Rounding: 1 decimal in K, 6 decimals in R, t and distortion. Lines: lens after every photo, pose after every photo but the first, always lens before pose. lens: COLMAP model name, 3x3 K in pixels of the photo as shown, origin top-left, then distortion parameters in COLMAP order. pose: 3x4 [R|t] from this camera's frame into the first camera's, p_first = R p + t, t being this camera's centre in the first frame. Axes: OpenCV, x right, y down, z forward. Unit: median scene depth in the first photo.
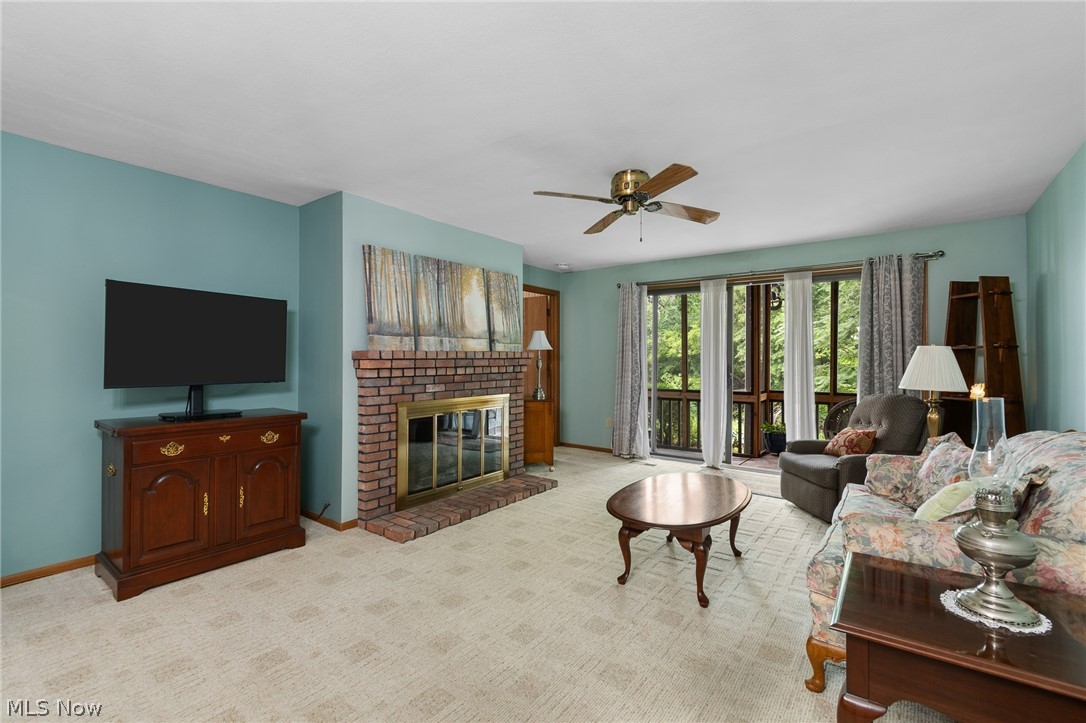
lens RADIAL K [[483.5, 0, 552.3], [0, 483.5, 358.1], [0, 0, 1]] dist [0.002636, -0.000984]
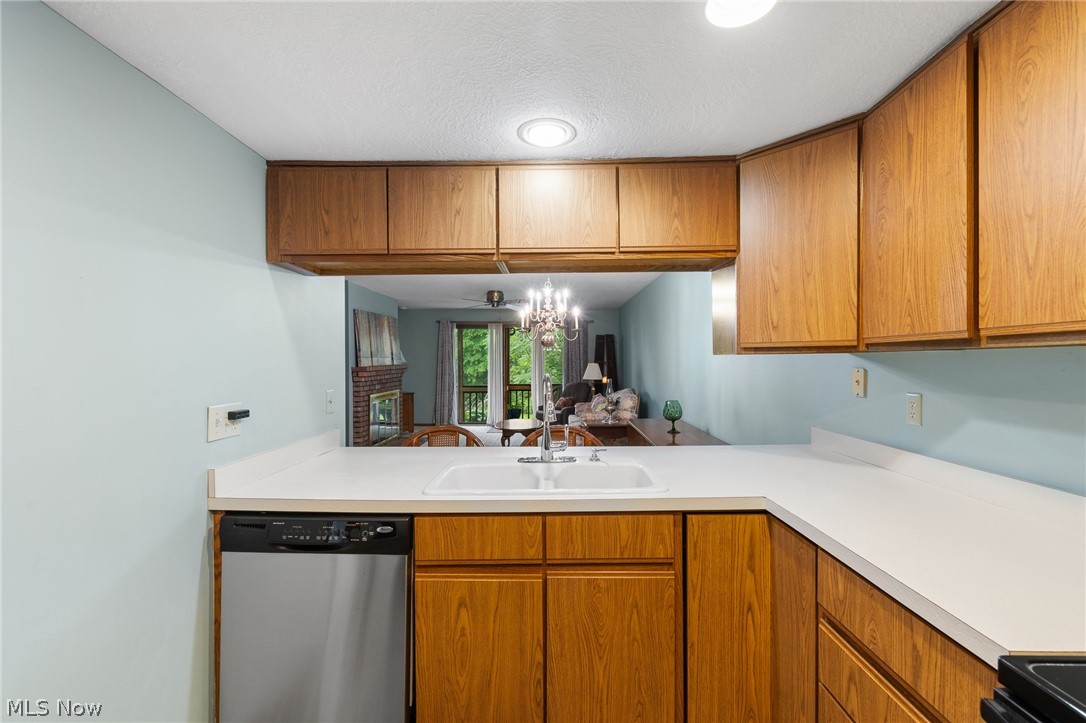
lens RADIAL K [[483.5, 0, 558.9], [0, 483.5, 359.6], [0, 0, 1]] dist [0.002636, -0.000984]
pose [[0.803259, -0.003463, 0.595620, -0.770813], [0.002788, 0.999994, 0.002054, -0.039710], [-0.595624, 0.000011, 0.803264, -0.834210]]
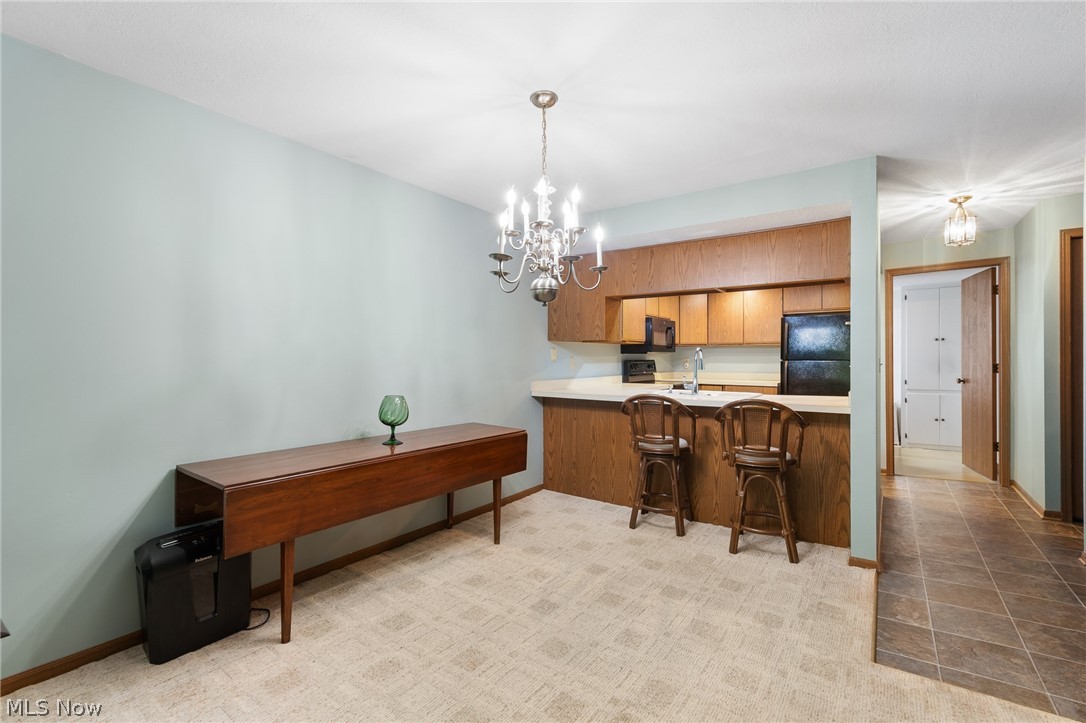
lens RADIAL K [[483.5, 0, 558.6], [0, 483.5, 359.7], [0, 0, 1]] dist [0.002636, -0.000984]
pose [[-0.999664, -0.000595, -0.025903, -0.165981], [-0.000557, 0.999999, -0.001472, 0.003761], [0.025903, -0.001457, -0.999663, 0.573181]]
